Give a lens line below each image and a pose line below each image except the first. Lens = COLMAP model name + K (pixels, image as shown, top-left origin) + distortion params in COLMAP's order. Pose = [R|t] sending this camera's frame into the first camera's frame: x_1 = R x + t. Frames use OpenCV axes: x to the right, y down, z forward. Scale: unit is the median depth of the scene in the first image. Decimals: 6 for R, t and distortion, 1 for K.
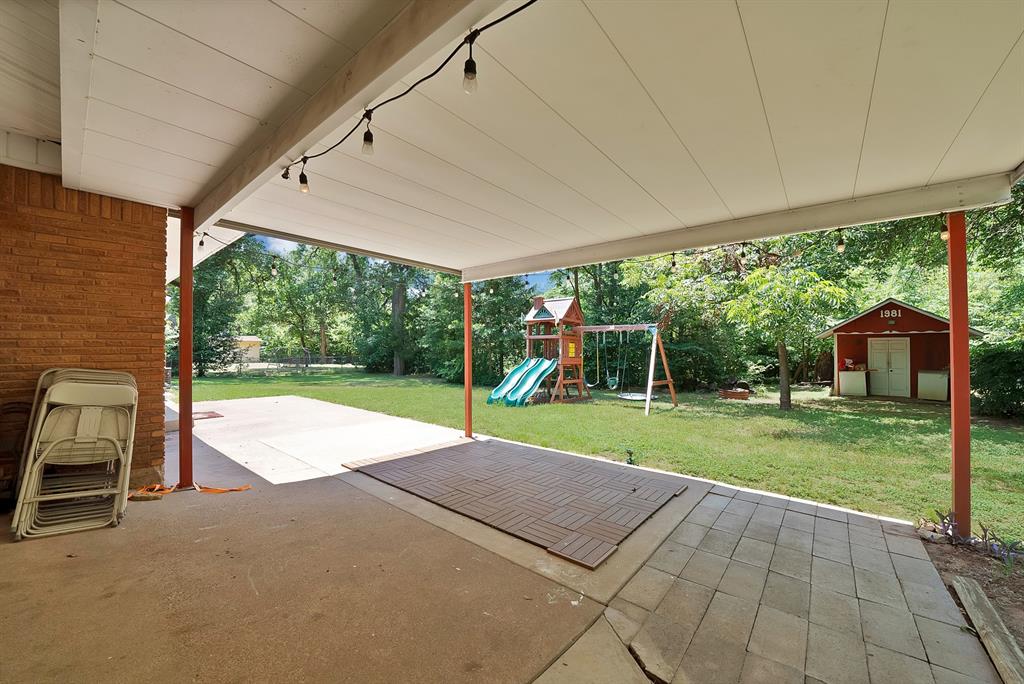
lens RADIAL K [[367.1, 0, 513.3], [0, 367.1, 345.2], [0, 0, 1]] dist [-0.019062, -0.000002]
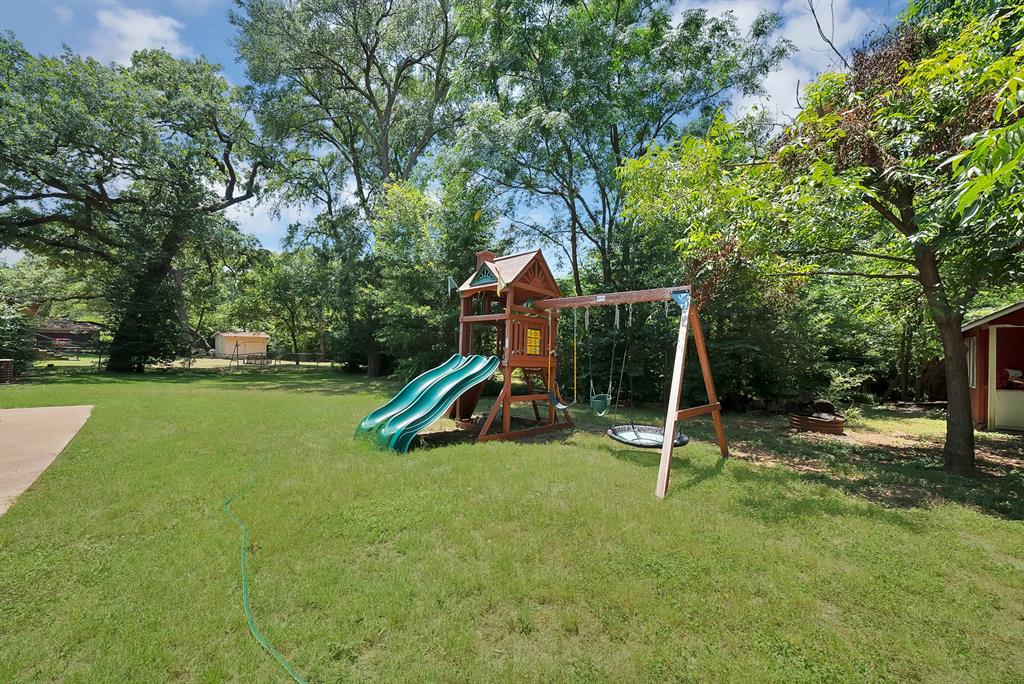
lens RADIAL K [[363.1, 0, 516.5], [0, 363.1, 354.4], [0, 0, 1]] dist [0.000232, -0.000005]
pose [[0.998064, 0.020669, -0.058664, 0.164826], [-0.019624, 0.999639, 0.018347, 0.022088], [0.059022, -0.017160, 0.998109, 0.431420]]
